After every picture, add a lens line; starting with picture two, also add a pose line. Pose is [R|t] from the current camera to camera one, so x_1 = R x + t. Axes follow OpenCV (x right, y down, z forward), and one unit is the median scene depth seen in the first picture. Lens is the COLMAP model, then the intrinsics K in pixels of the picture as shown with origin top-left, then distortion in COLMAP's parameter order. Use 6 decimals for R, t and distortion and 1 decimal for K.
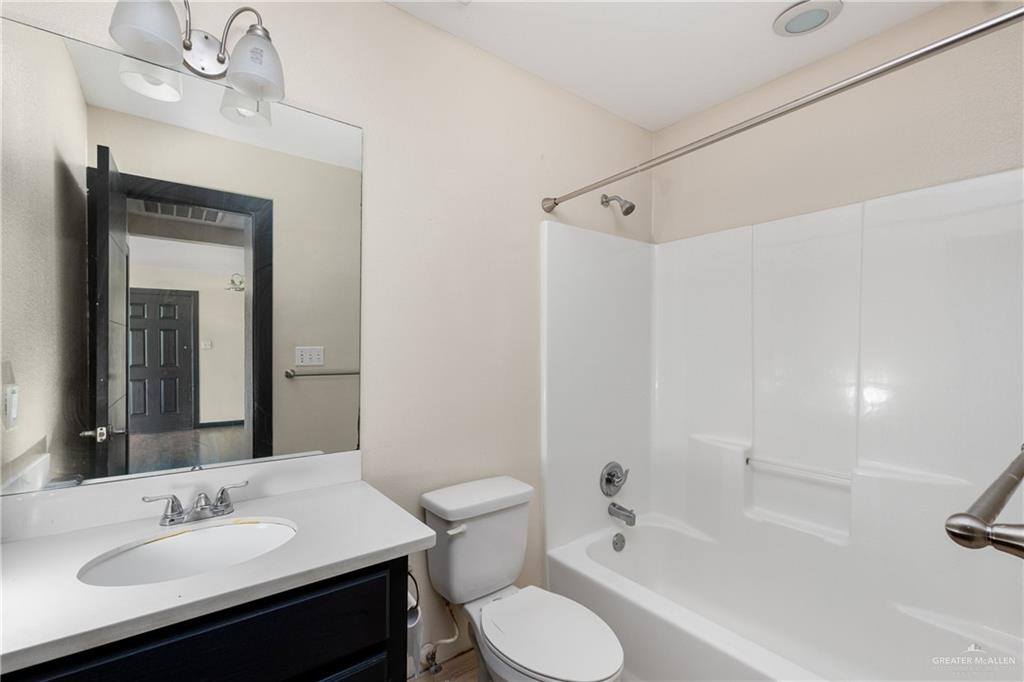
lens RADIAL K [[443.9, 0, 512.0], [0, 443.9, 341.0], [0, 0, 1]] dist [0.000116, 0.000242]
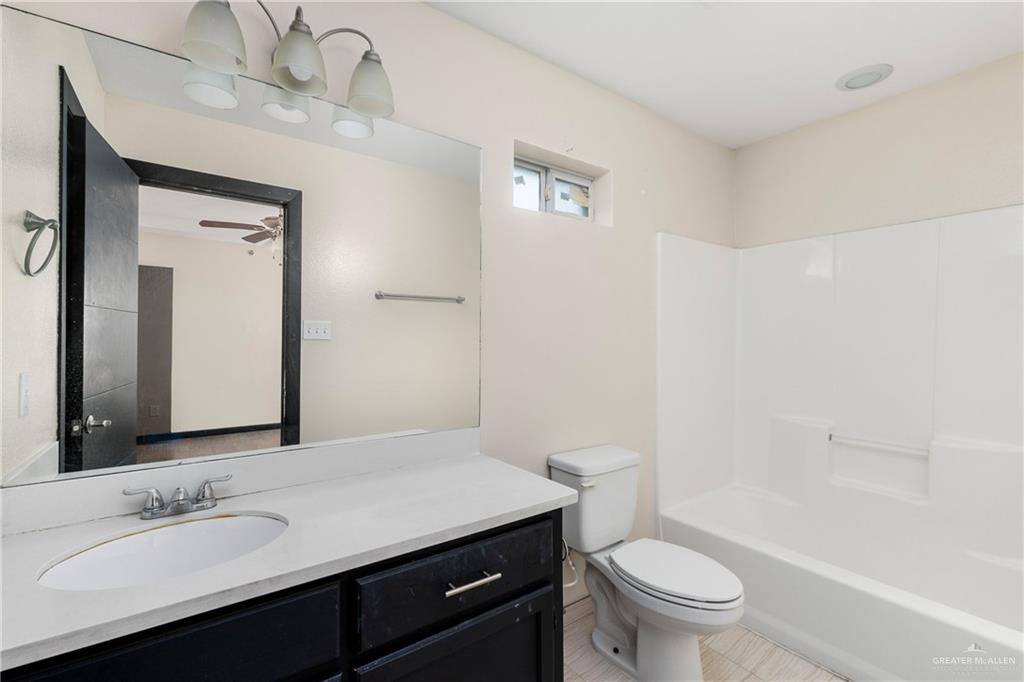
lens RADIAL K [[451.5, 0, 514.4], [0, 451.5, 327.5], [0, 0, 1]] dist [0.017277, -0.000279]
pose [[0.999921, 0.001103, -0.012506, -0.249734], [-0.001168, 0.999986, -0.005144, -0.008186], [0.012500, 0.005158, 0.999909, -0.186151]]
